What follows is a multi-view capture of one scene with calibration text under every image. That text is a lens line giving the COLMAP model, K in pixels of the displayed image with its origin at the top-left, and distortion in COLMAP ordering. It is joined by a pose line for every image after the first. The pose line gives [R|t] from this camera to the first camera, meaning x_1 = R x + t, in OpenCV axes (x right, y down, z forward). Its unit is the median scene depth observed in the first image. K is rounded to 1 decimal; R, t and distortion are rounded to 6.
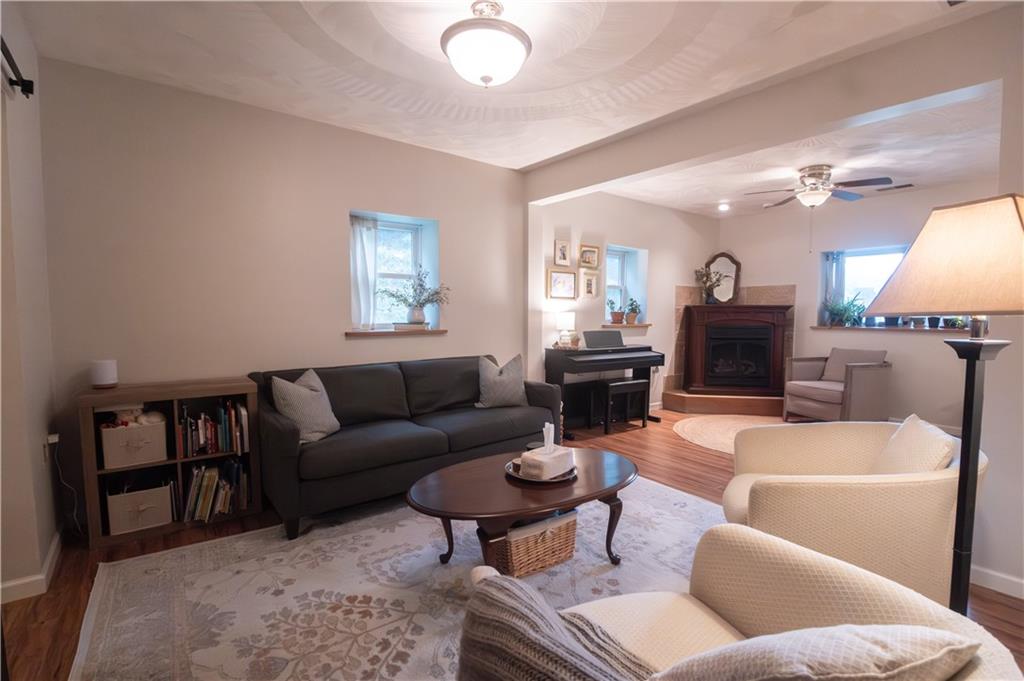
lens RADIAL K [[467.4, 0, 511.6], [0, 467.4, 333.5], [0, 0, 1]] dist [0.001965, -0.011886]
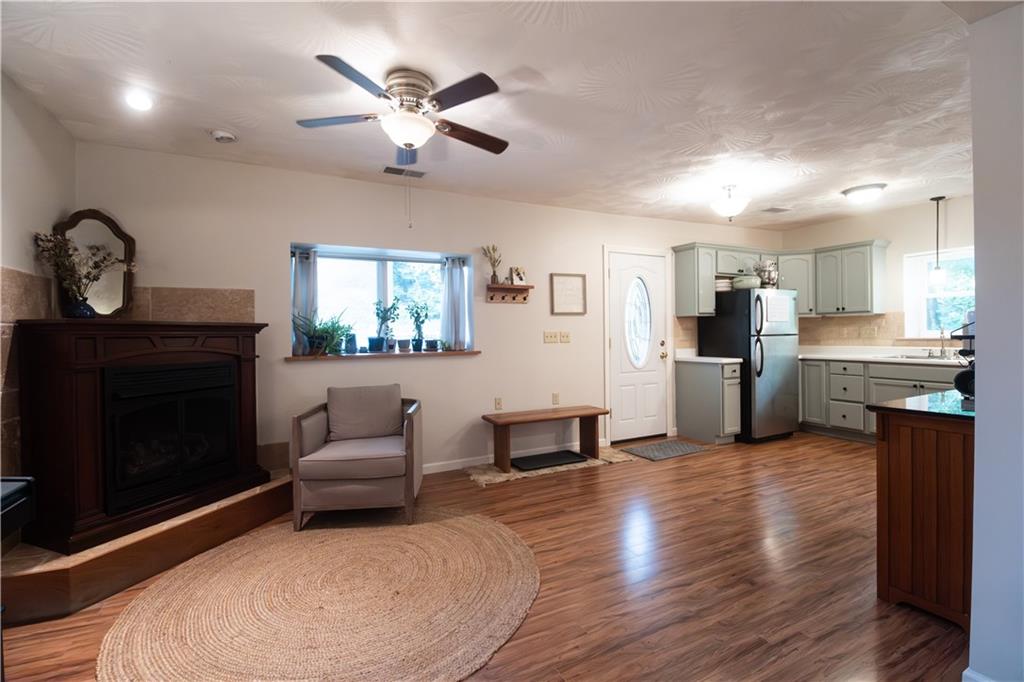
lens RADIAL K [[467.4, 0, 511.6], [0, 467.4, 334.0], [0, 0, 1]] dist [0.001965, -0.011886]
pose [[0.170646, 0.000450, 0.985332, 0.078011], [0.066079, 0.997743, -0.011900, -0.019682], [-0.983114, 0.067140, 0.170232, 0.597092]]
